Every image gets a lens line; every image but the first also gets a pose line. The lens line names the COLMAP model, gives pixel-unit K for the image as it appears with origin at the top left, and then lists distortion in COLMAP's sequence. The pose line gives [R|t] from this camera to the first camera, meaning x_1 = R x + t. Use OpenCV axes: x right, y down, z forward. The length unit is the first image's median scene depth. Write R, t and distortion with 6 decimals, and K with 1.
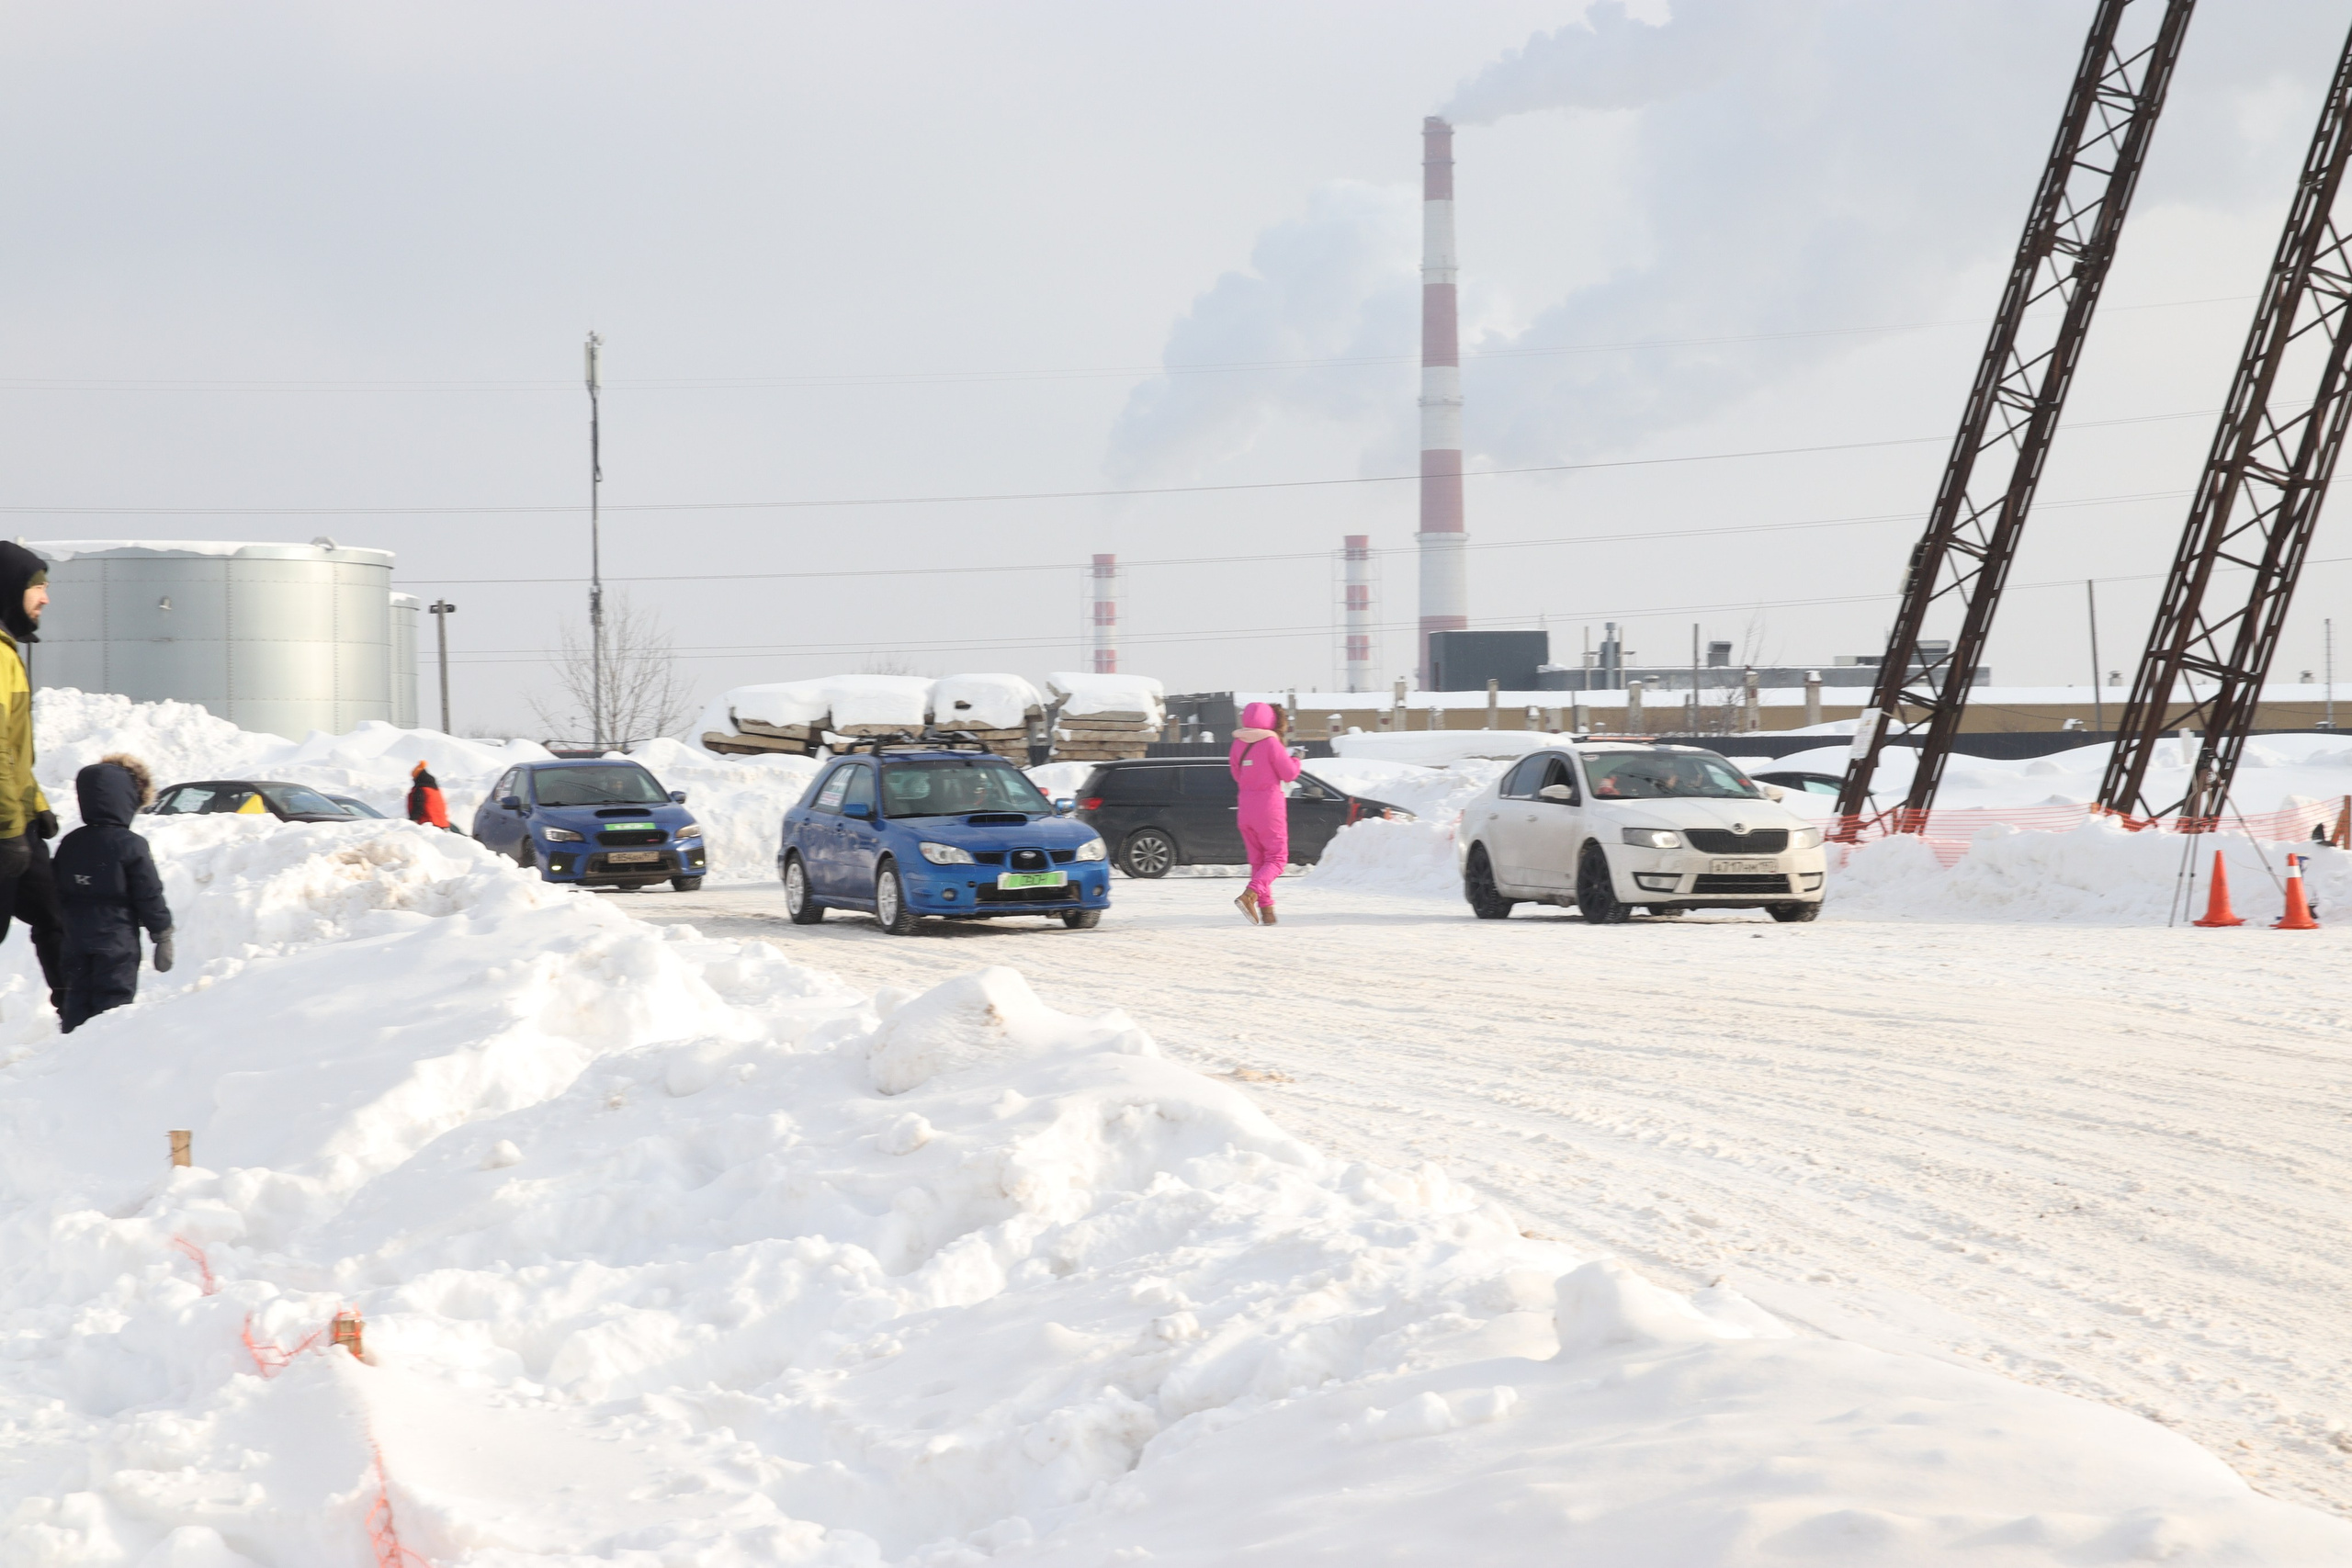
lens RADIAL K [[4892.7, 0, 1131.6], [0, 4892.7, 780.3], [0, 0, 1]] dist [0.210179, 0.000000]
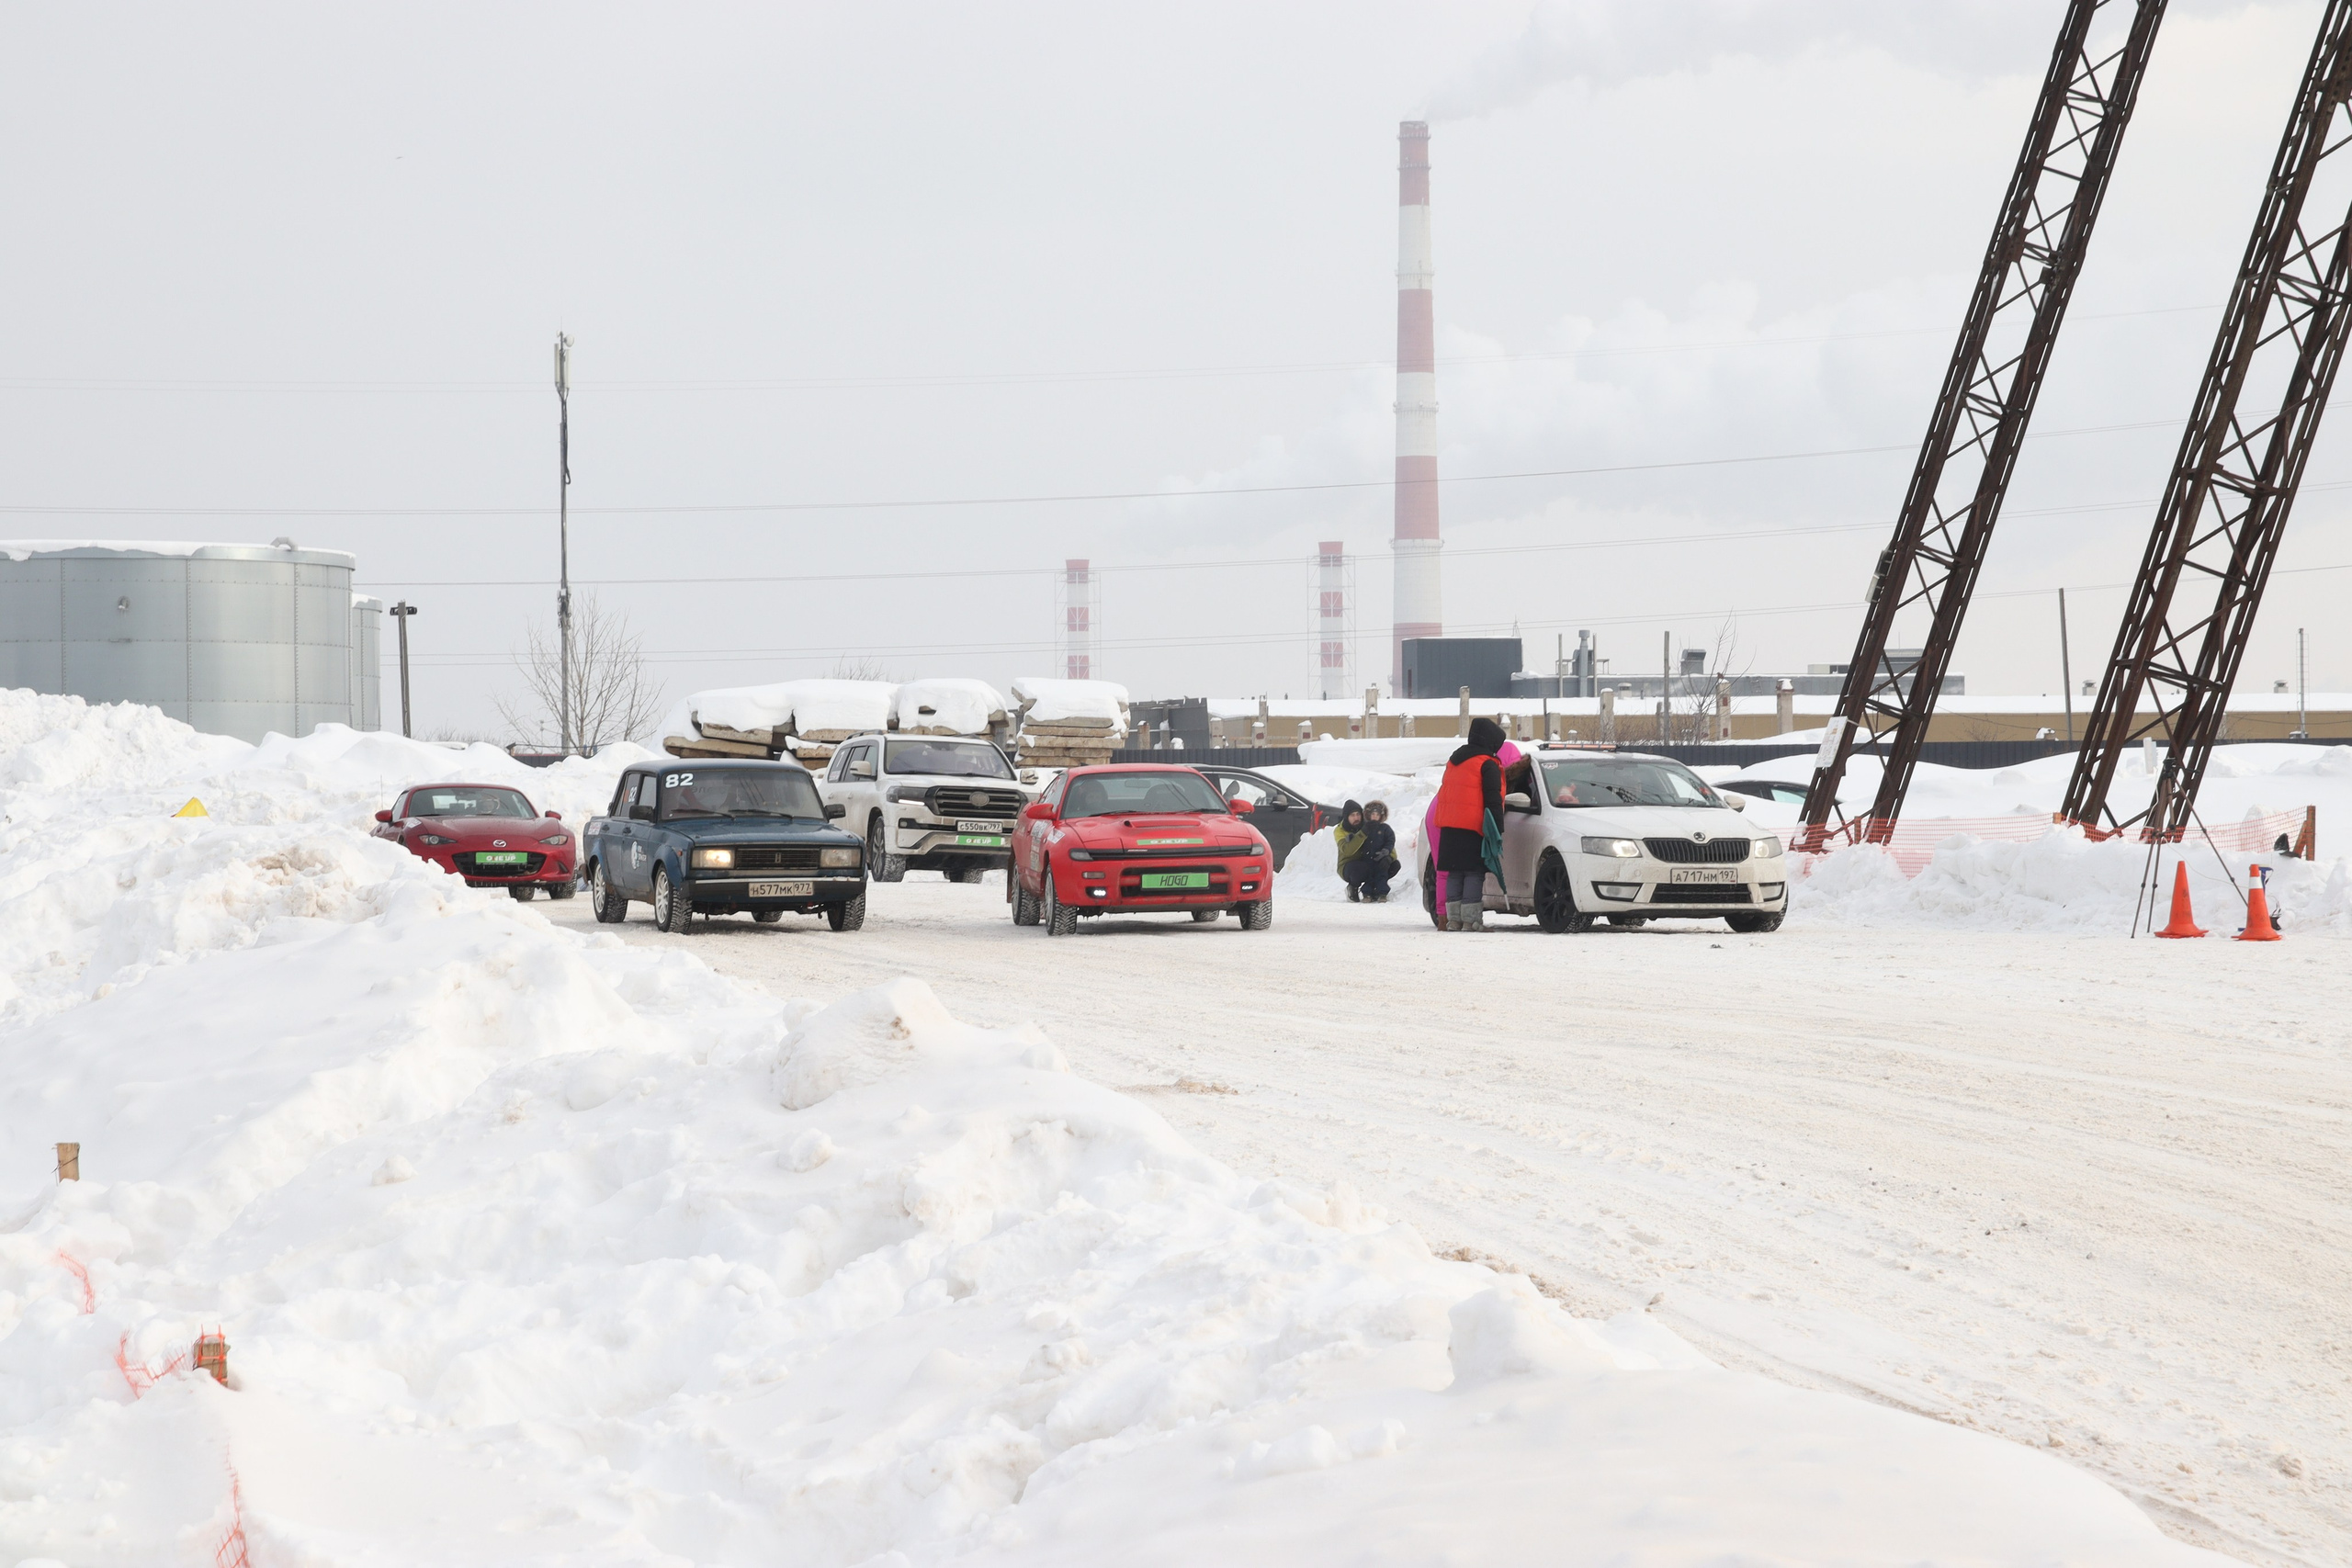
lens RADIAL K [[4892.7, 0, 1116.5], [0, 4892.7, 825.8], [0, 0, 1]] dist [0.210179, 0.000000]
pose [[0.999991, 0.003658, 0.002173, 0.002488], [-0.003676, 0.999961, 0.008031, -0.000031], [-0.002143, -0.008038, 0.999965, 0.005531]]
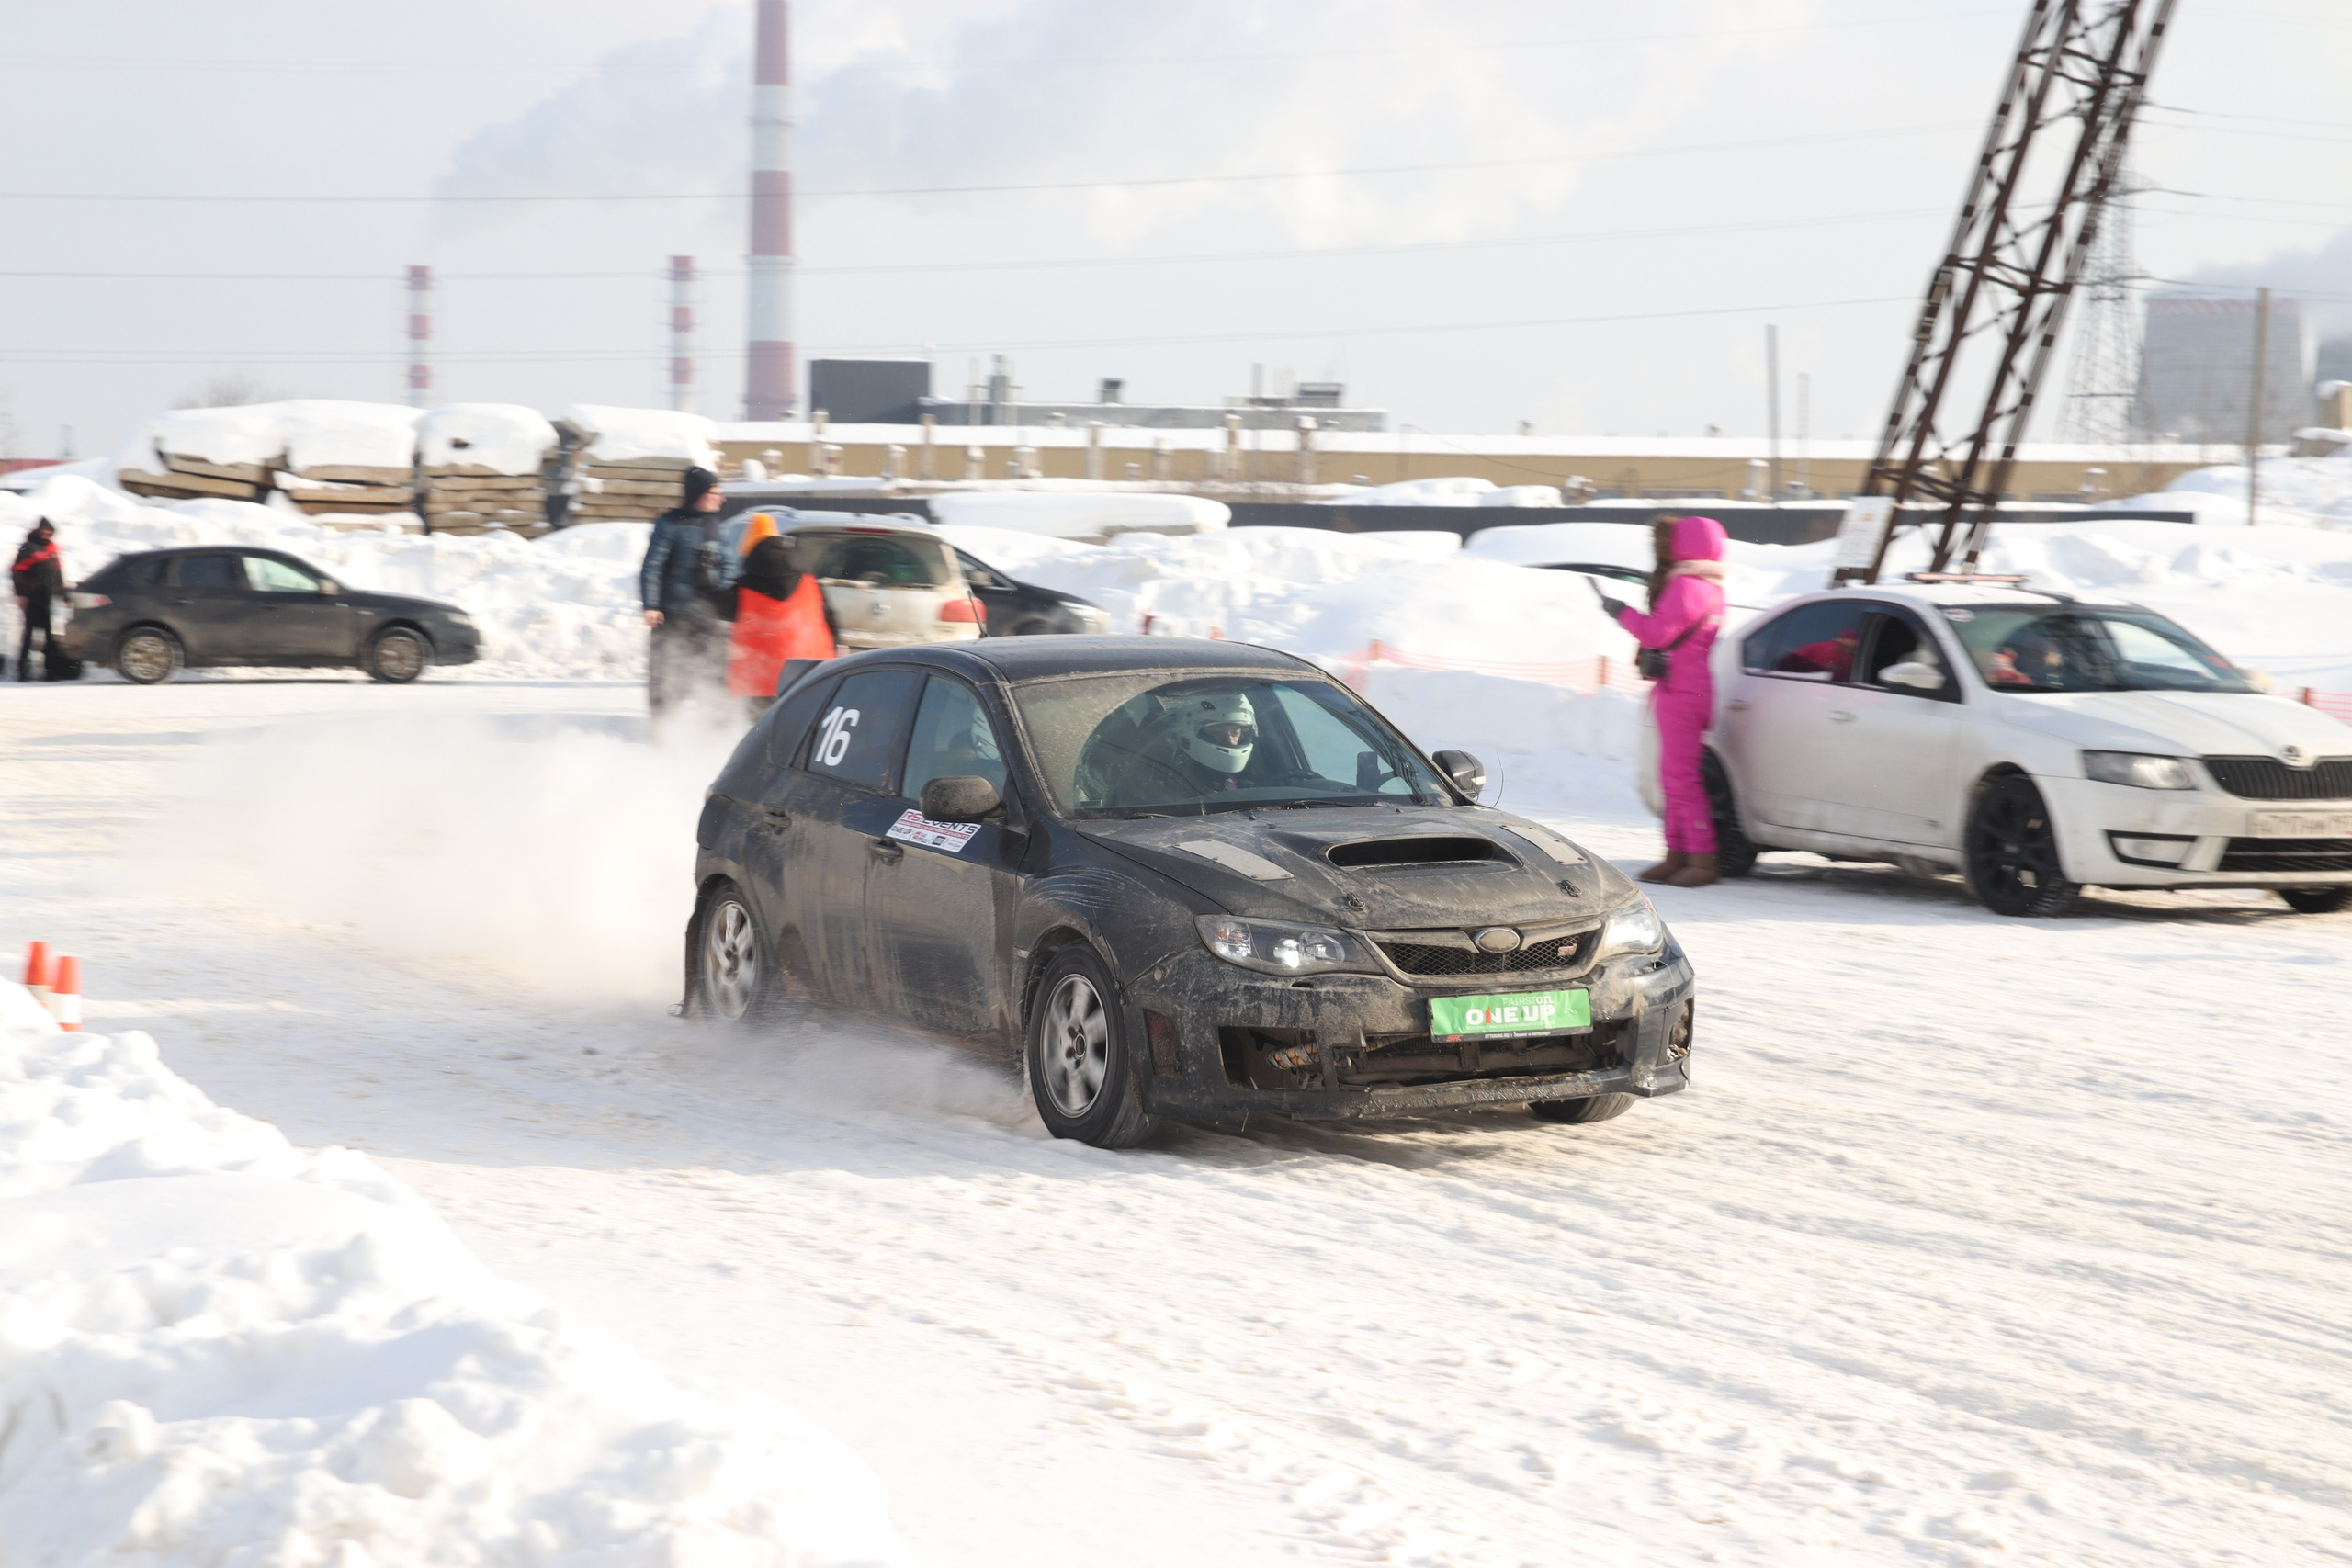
lens RADIAL K [[4892.7, 0, 1164.9], [0, 4892.7, 767.8], [0, 0, 1]] dist [0.210179, 0.000000]
pose [[0.988998, 0.014462, 0.147217, -0.054681], [-0.022247, 0.998432, 0.051372, -0.009375], [-0.146243, -0.054082, 0.987769, 0.290278]]
